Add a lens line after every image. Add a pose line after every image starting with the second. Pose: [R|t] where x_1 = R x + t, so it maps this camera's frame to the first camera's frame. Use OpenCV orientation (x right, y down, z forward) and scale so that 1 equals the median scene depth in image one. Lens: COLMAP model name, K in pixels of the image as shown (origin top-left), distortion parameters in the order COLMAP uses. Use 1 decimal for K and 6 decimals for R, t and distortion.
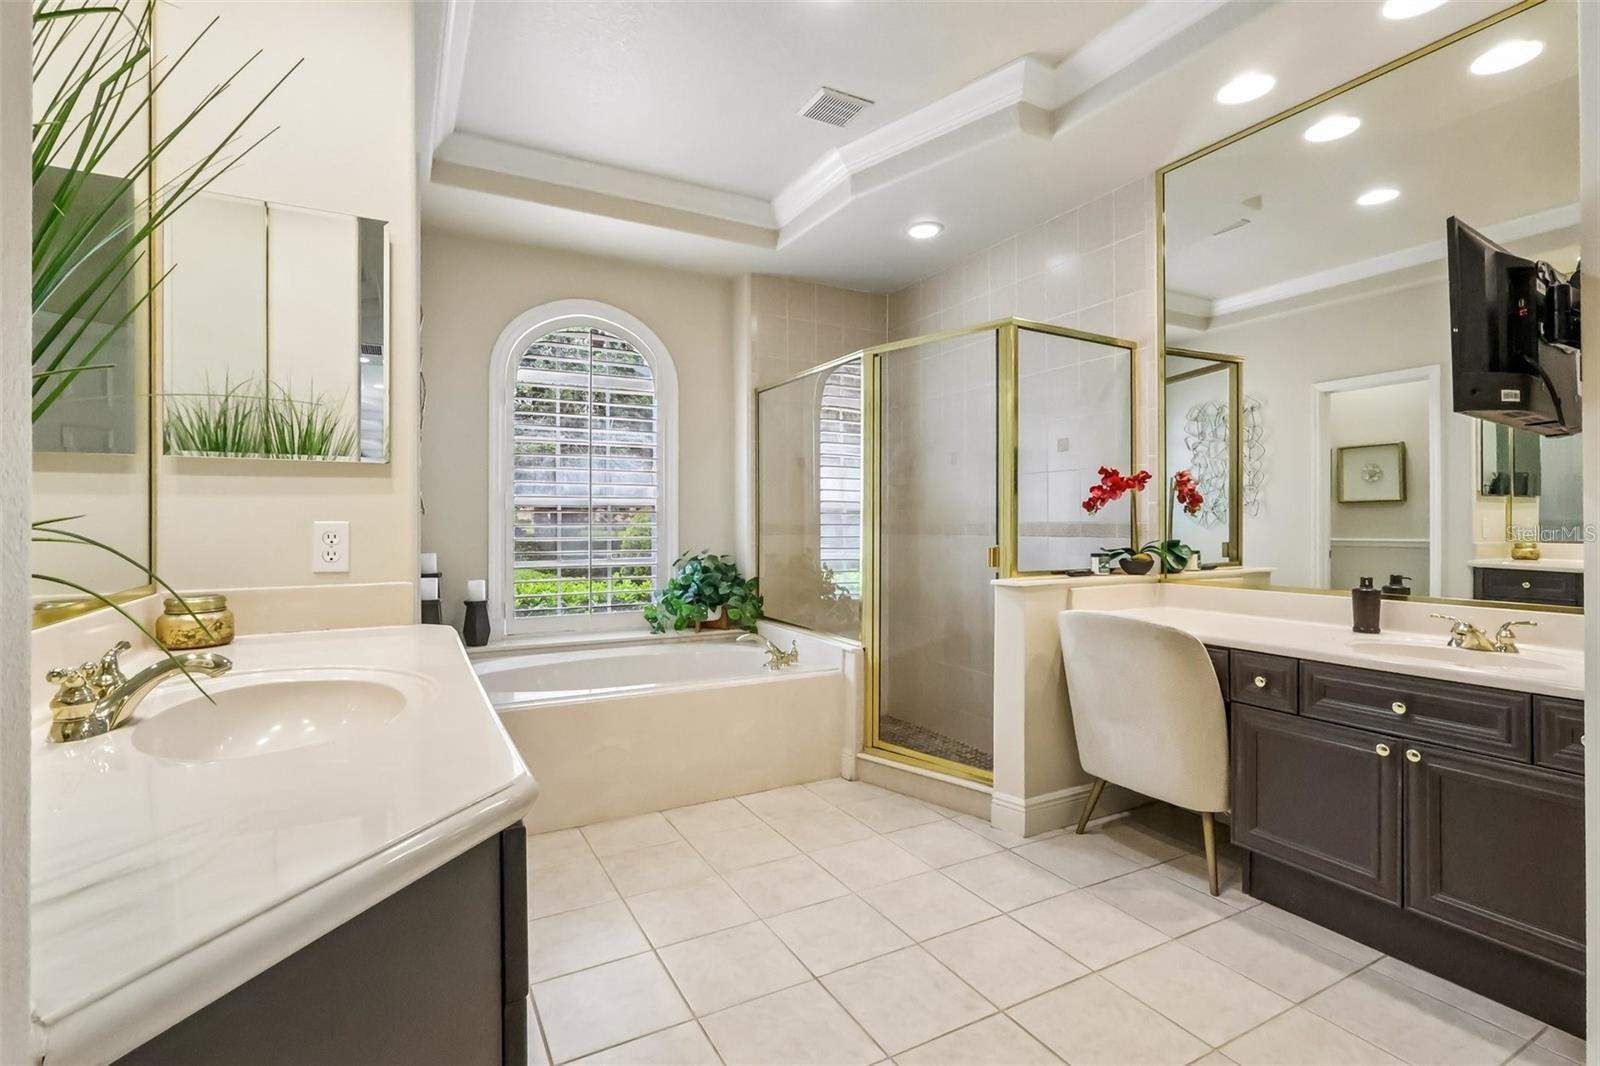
lens RADIAL K [[746.4, 0, 802.6], [0, 746.4, 524.2], [0, 0, 1]] dist [0.001650, 0.000264]
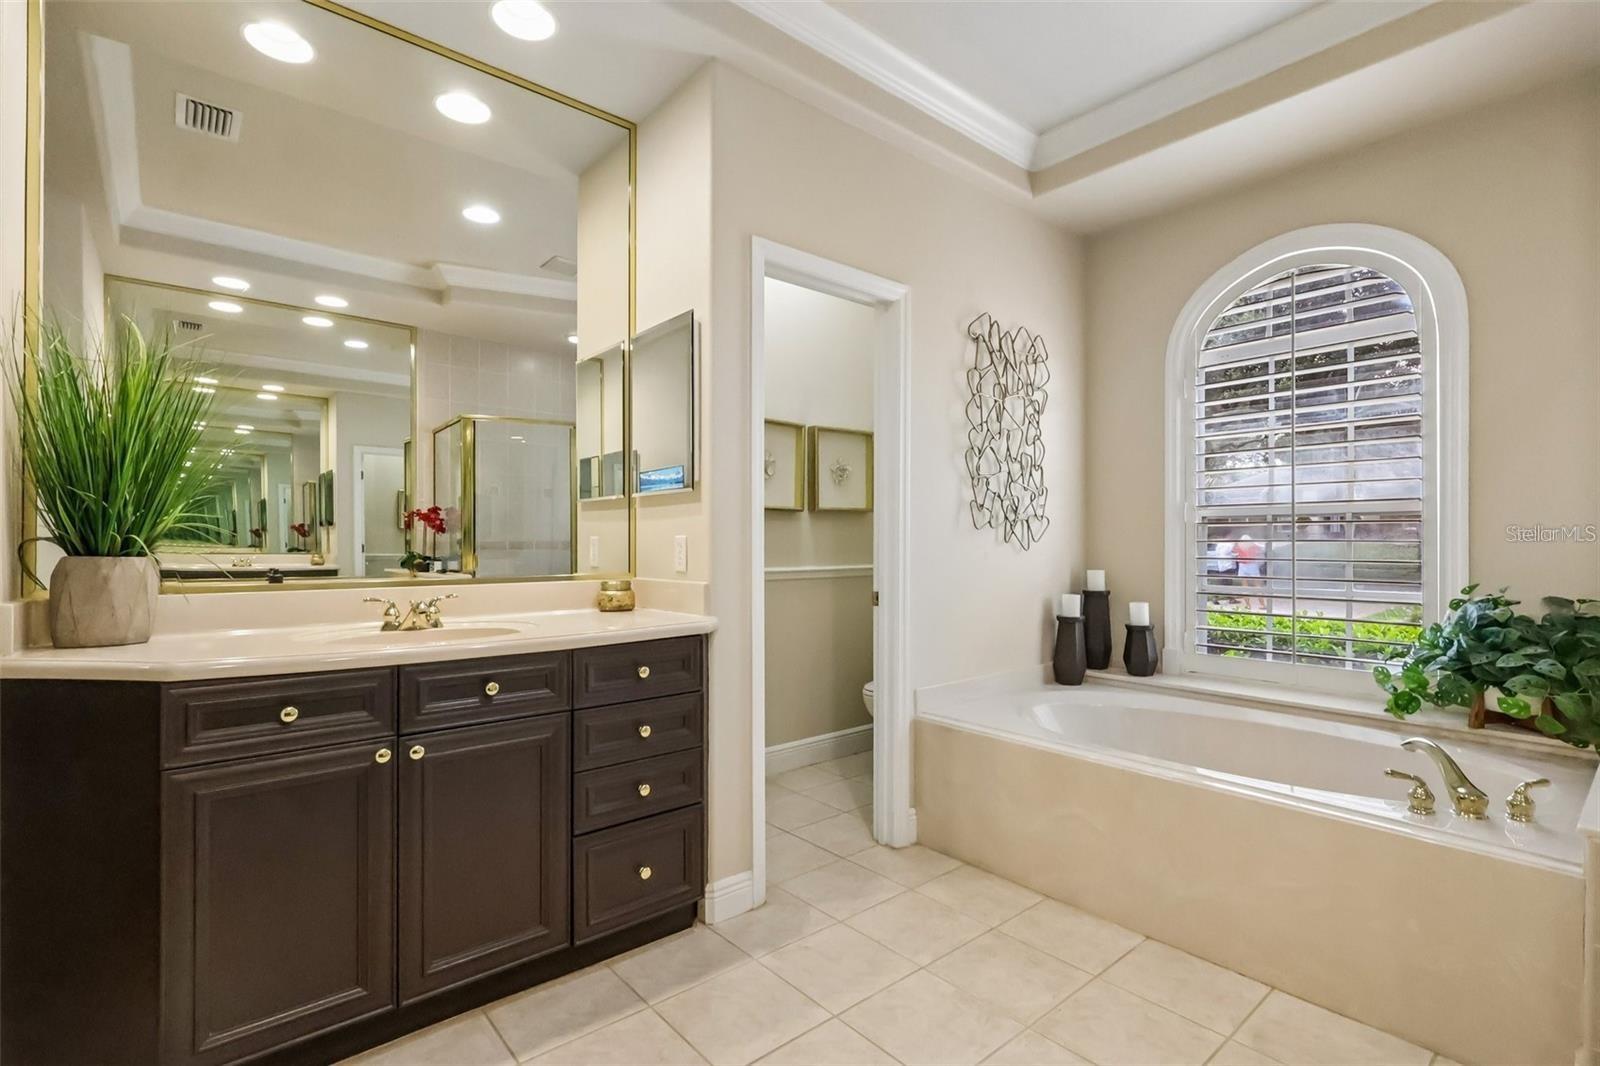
lens RADIAL K [[746.4, 0, 803.9], [0, 746.4, 542.0], [0, 0, 1]] dist [0.001650, 0.000264]
pose [[0.210817, -0.006254, -0.977505, 0.340679], [-0.001945, 0.999975, -0.006817, 0.009247], [0.977524, 0.003339, 0.210800, 0.405168]]
